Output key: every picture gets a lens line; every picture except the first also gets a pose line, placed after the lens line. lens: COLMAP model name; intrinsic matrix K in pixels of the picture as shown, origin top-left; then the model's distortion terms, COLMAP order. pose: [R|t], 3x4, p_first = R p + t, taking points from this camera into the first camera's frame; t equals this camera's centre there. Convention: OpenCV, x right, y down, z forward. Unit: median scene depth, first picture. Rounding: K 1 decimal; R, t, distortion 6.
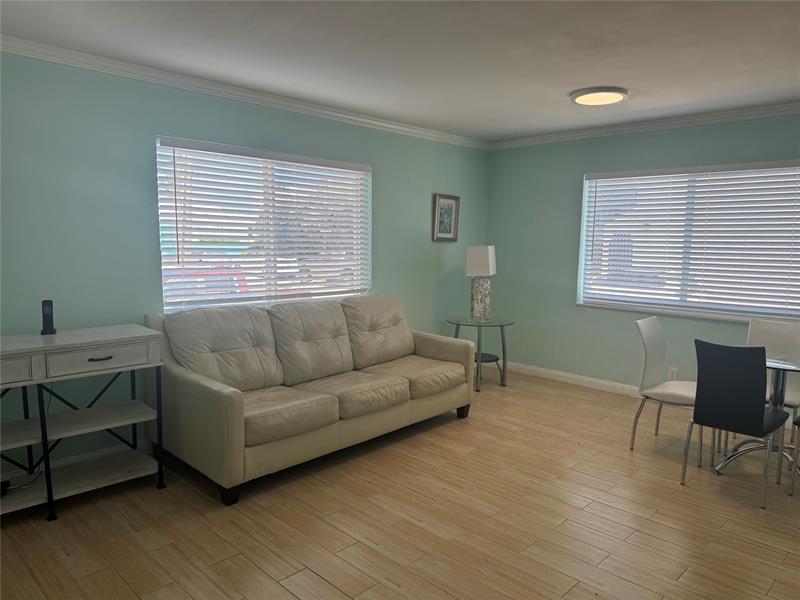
lens RADIAL K [[556.9, 0, 400.2], [0, 556.9, 286.3], [0, 0, 1]] dist [0.111130, -0.180072]
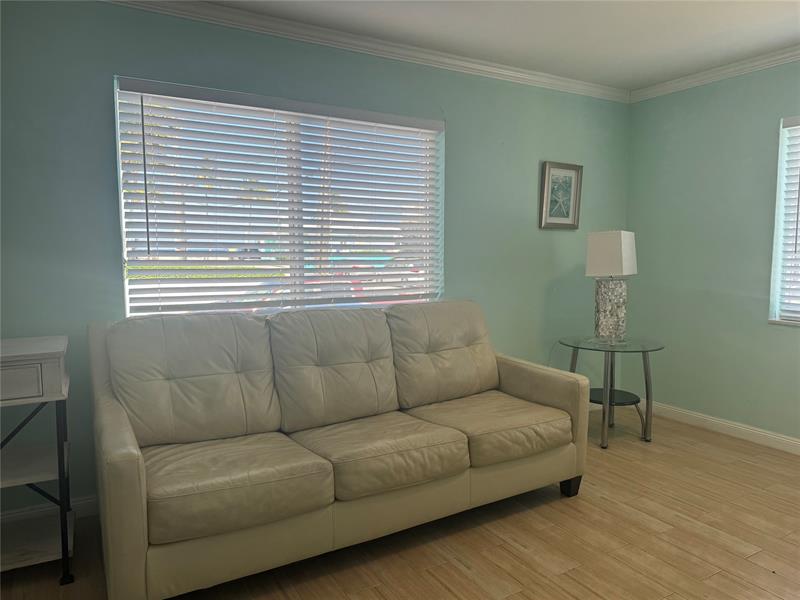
lens RADIAL K [[556.9, 0, 400.2], [0, 556.9, 286.3], [0, 0, 1]] dist [0.111130, -0.180072]
pose [[0.964049, 0.006379, -0.265648, 0.095820], [-0.011243, 0.999796, -0.016792, 0.009332], [0.265486, 0.019175, 0.963924, 0.325072]]
